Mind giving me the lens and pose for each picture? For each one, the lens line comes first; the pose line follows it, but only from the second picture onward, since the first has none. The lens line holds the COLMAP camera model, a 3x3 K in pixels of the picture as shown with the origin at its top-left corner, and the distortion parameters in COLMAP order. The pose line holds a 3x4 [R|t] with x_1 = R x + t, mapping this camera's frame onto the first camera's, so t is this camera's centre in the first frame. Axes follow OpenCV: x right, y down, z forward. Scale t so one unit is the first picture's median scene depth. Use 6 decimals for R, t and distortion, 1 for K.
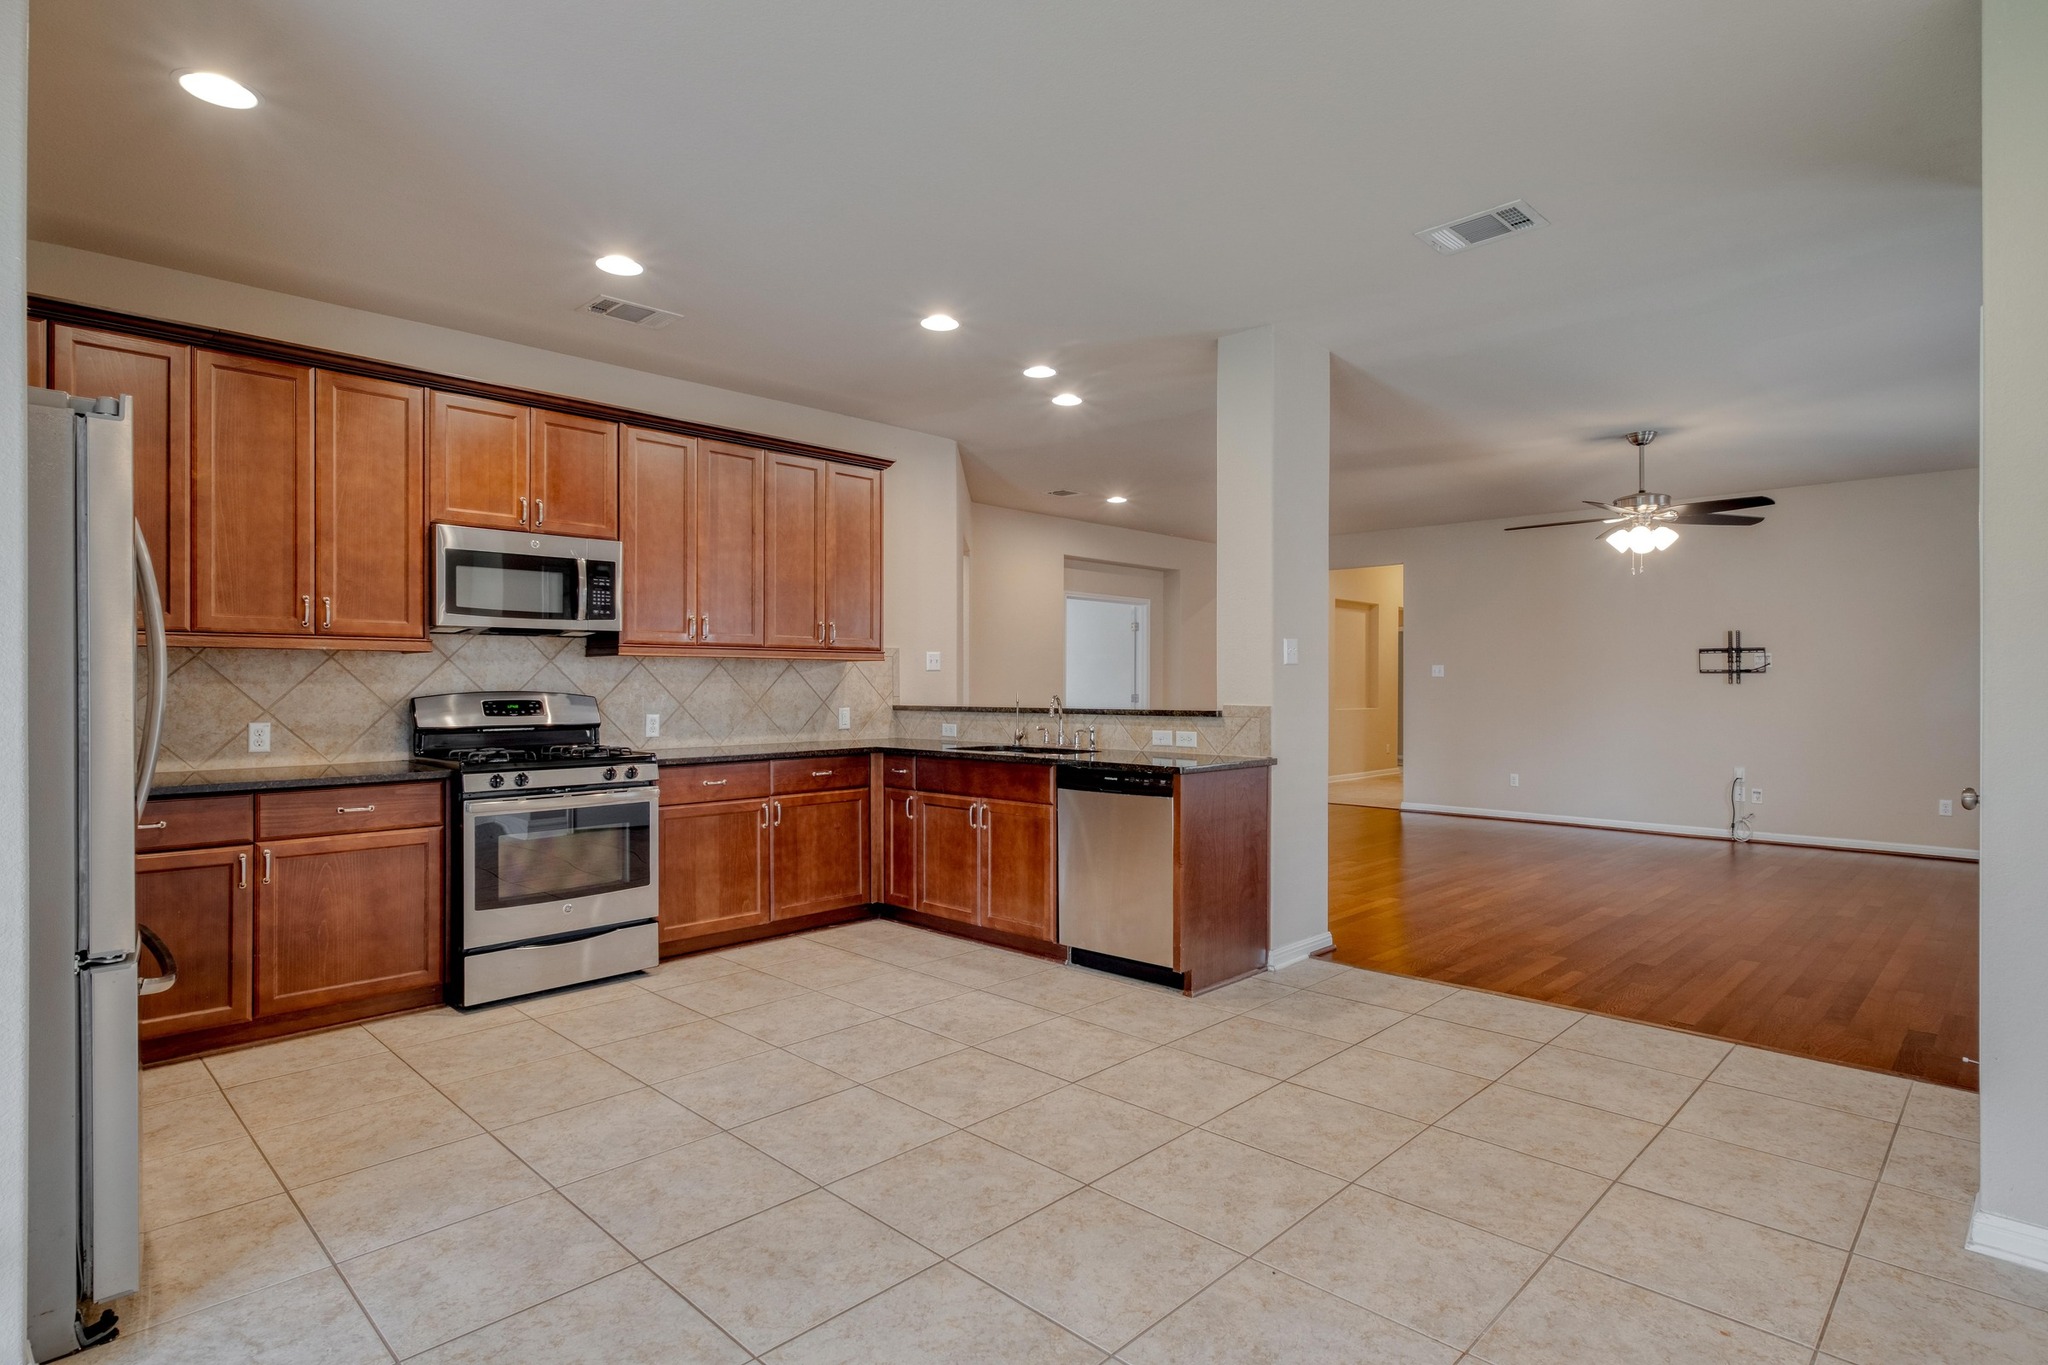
lens RADIAL K [[1074.1, 0, 1016.4], [0, 1074.1, 682.5], [0, 0, 1]] dist [0.002524, -0.000593]
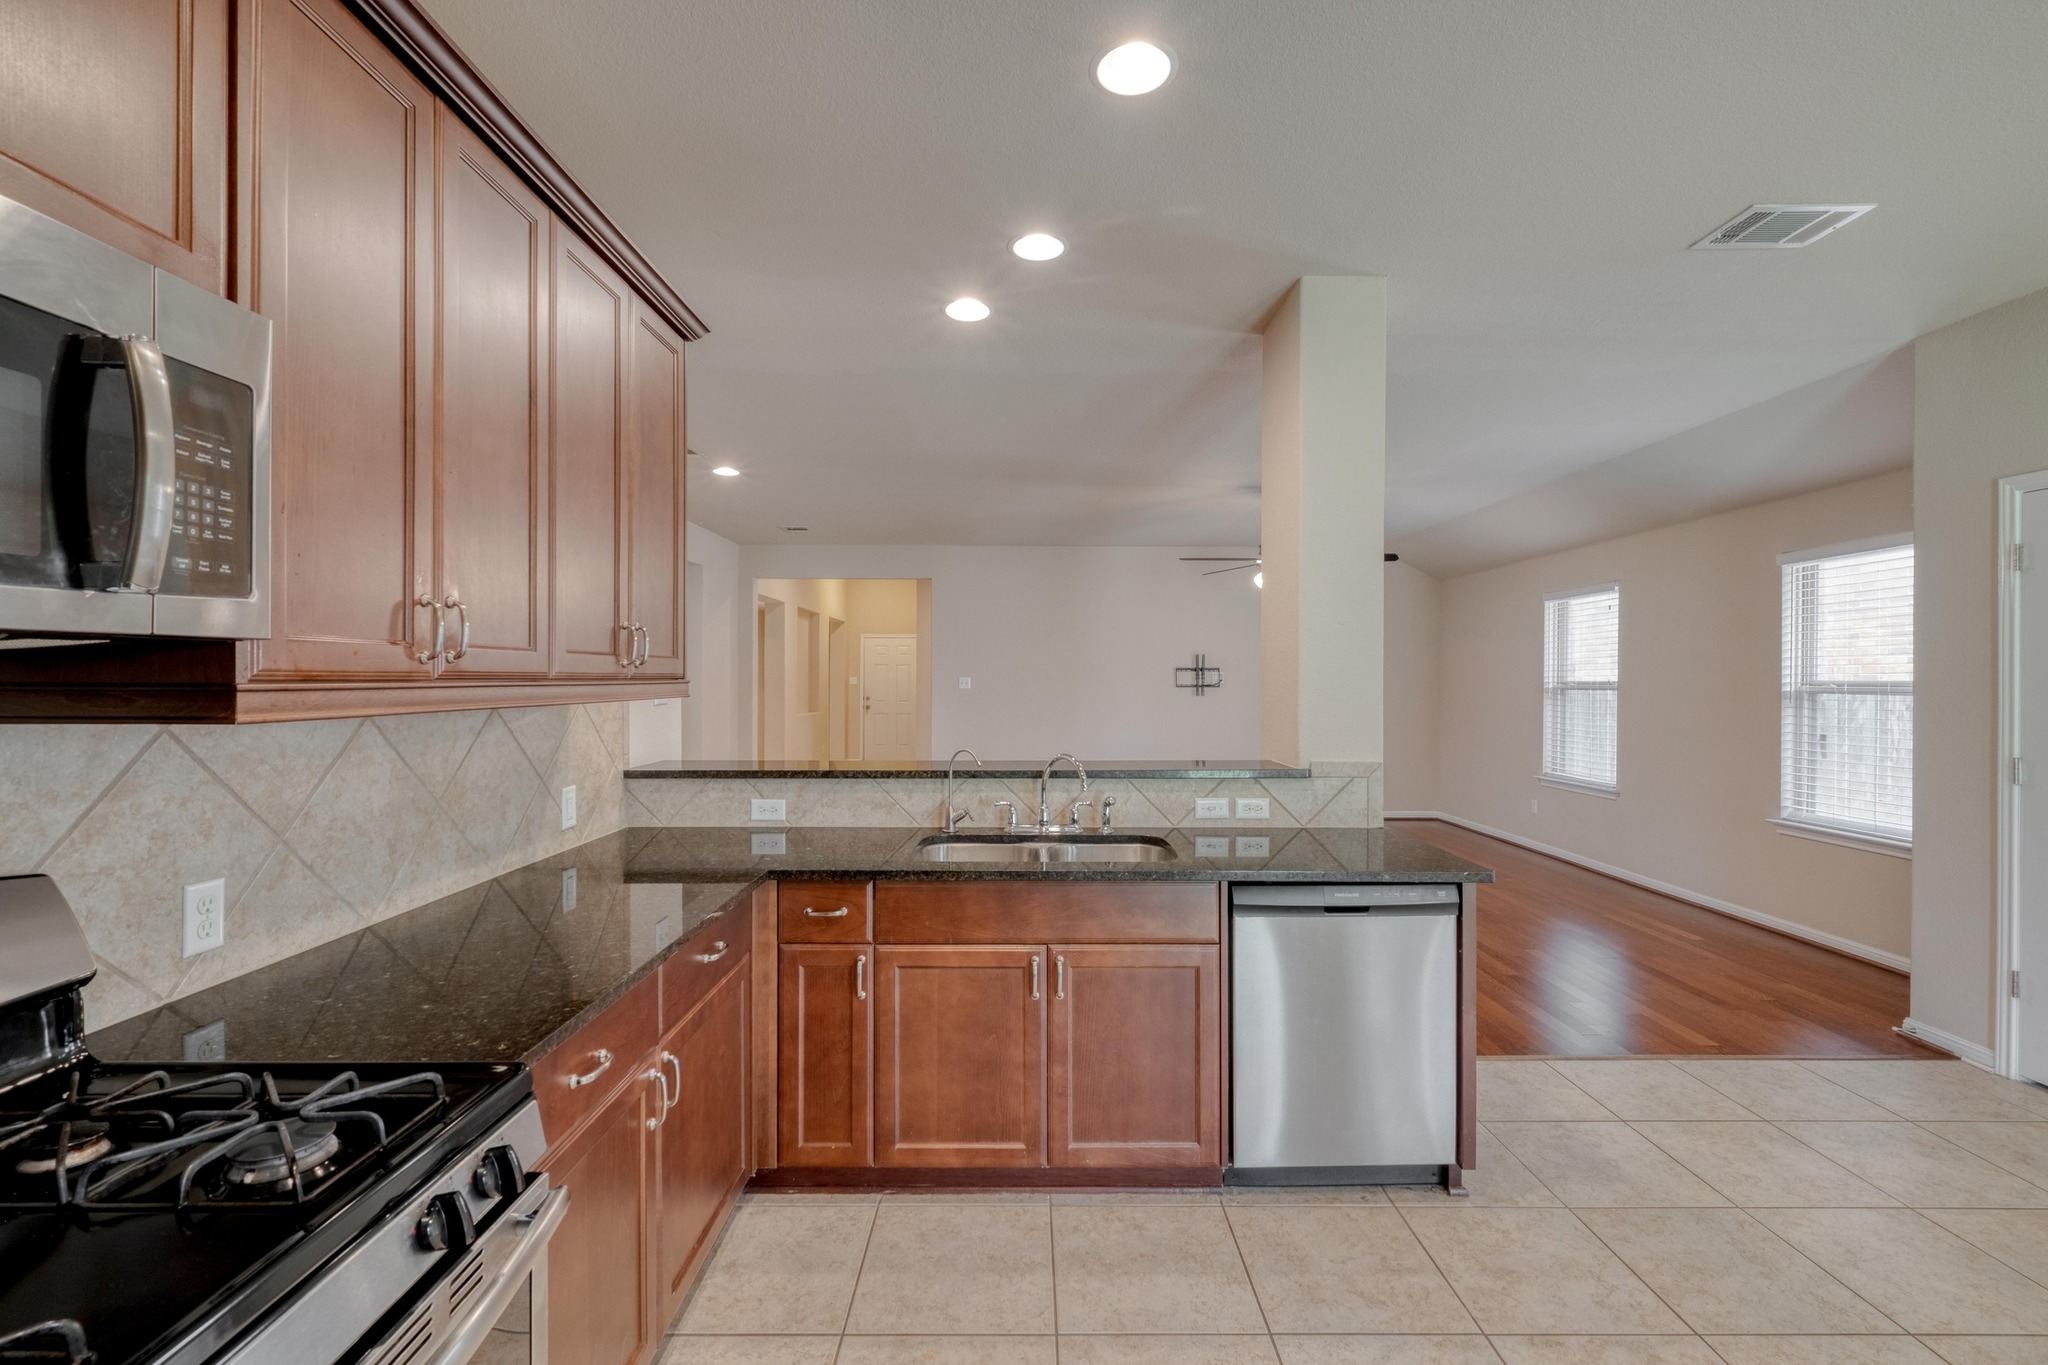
lens RADIAL K [[882.2, 0, 1028.1], [0, 882.2, 672.3], [0, 0, 1]] dist [0.006501, -0.004289]
pose [[0.701165, 0.005469, 0.712978, -0.376150], [-0.005239, 0.999983, -0.002519, -0.037813], [-0.712980, -0.001969, 0.701182, 0.666572]]
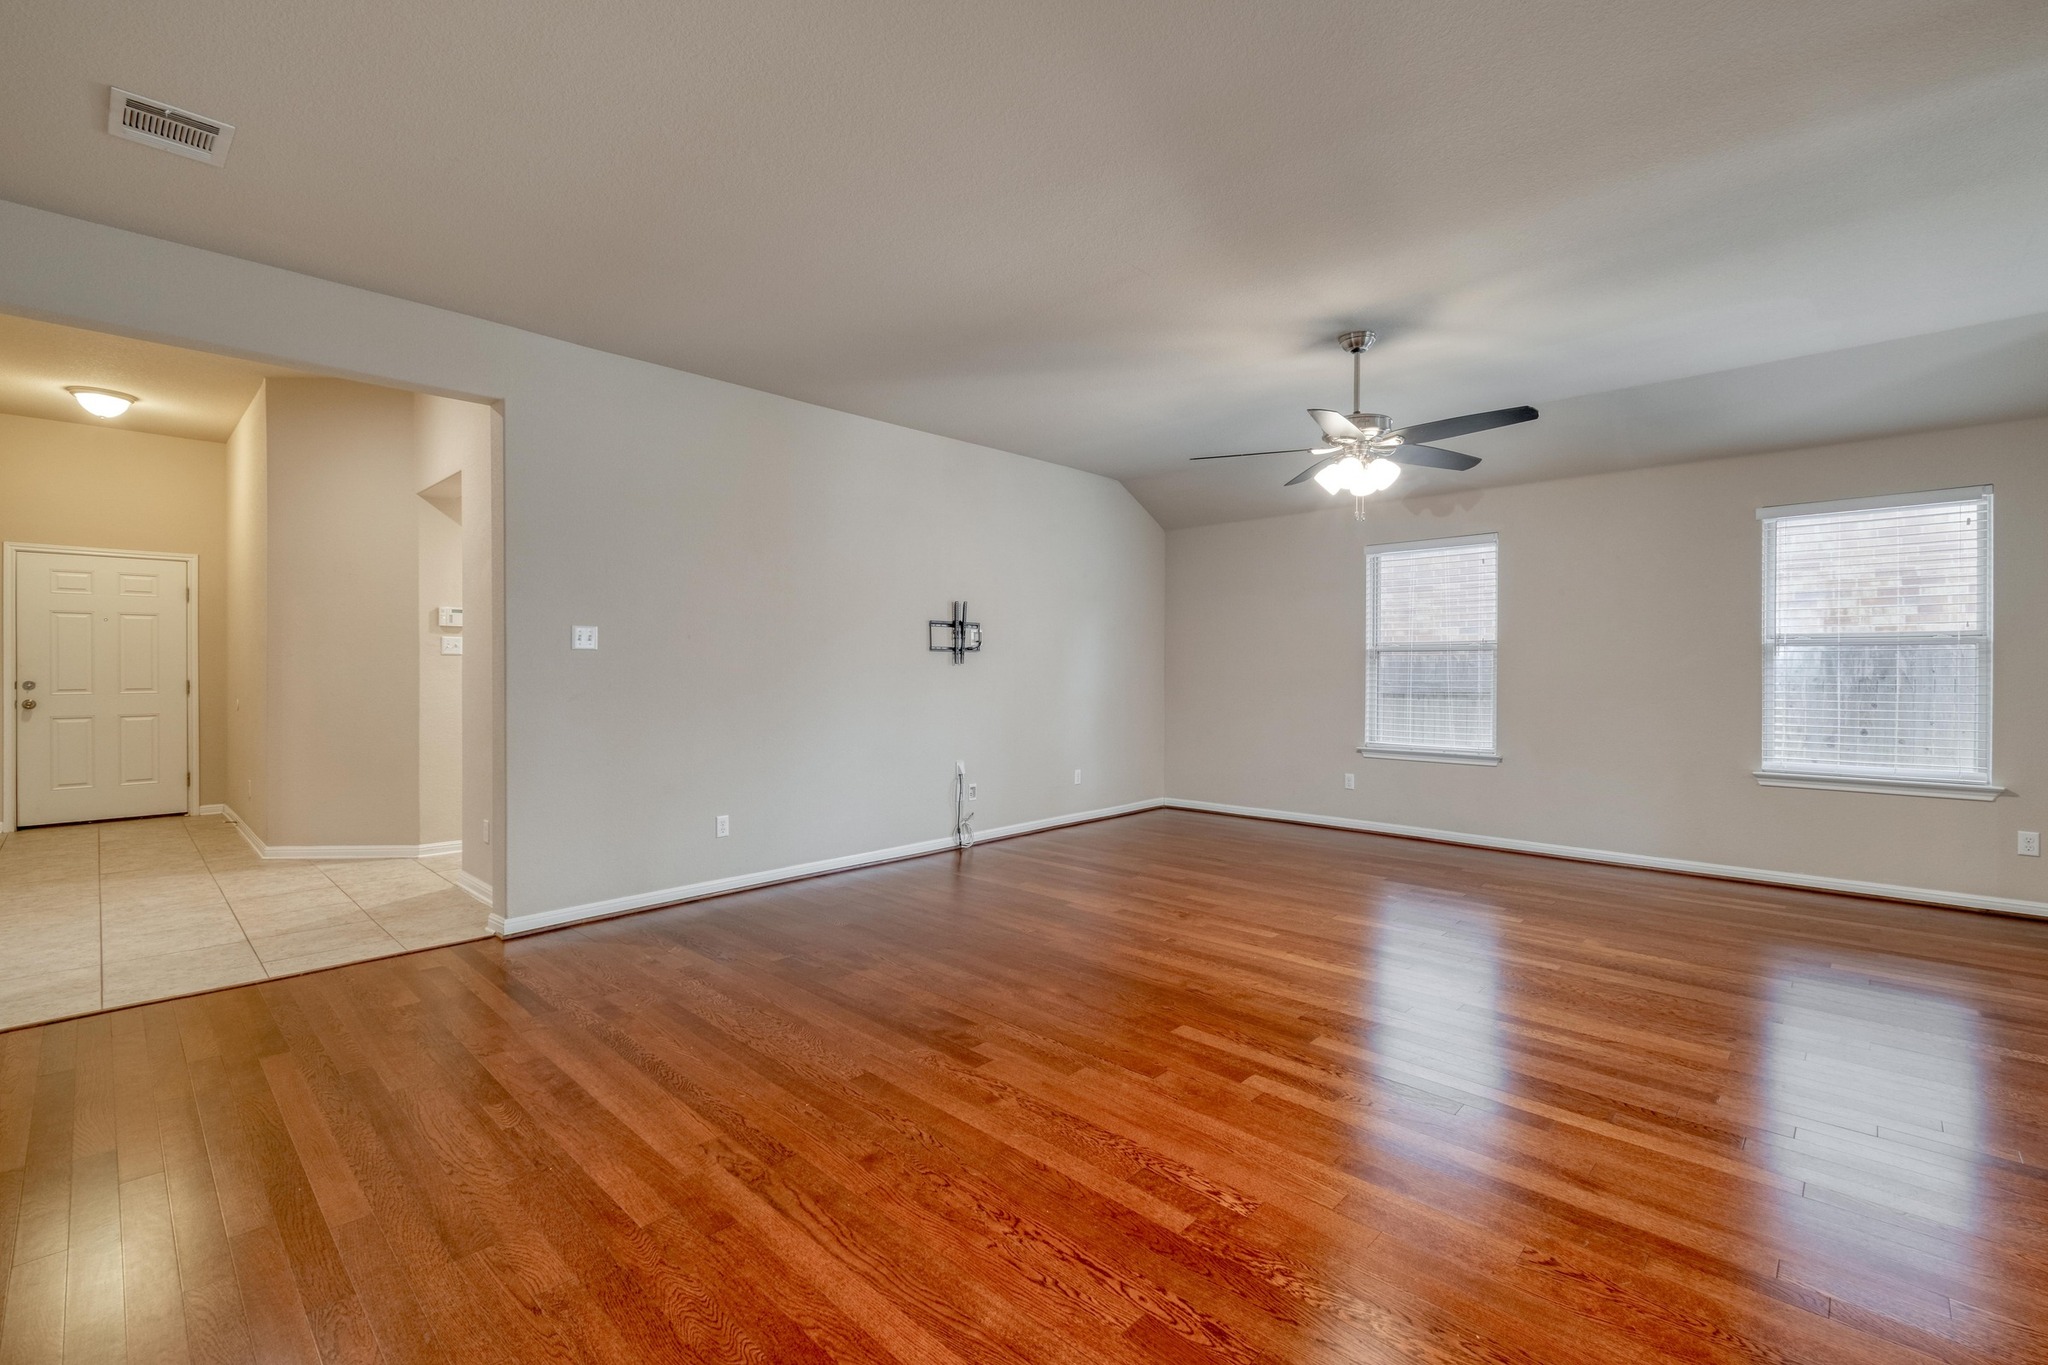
lens RADIAL K [[882.2, 0, 1031.8], [0, 882.2, 664.4], [0, 0, 1]] dist [0.006501, -0.004289]
pose [[-0.021685, -0.002175, 0.999762, -0.053136], [-0.005033, 0.999985, 0.002066, -0.000222], [-0.999752, -0.004987, -0.021696, 1.571365]]
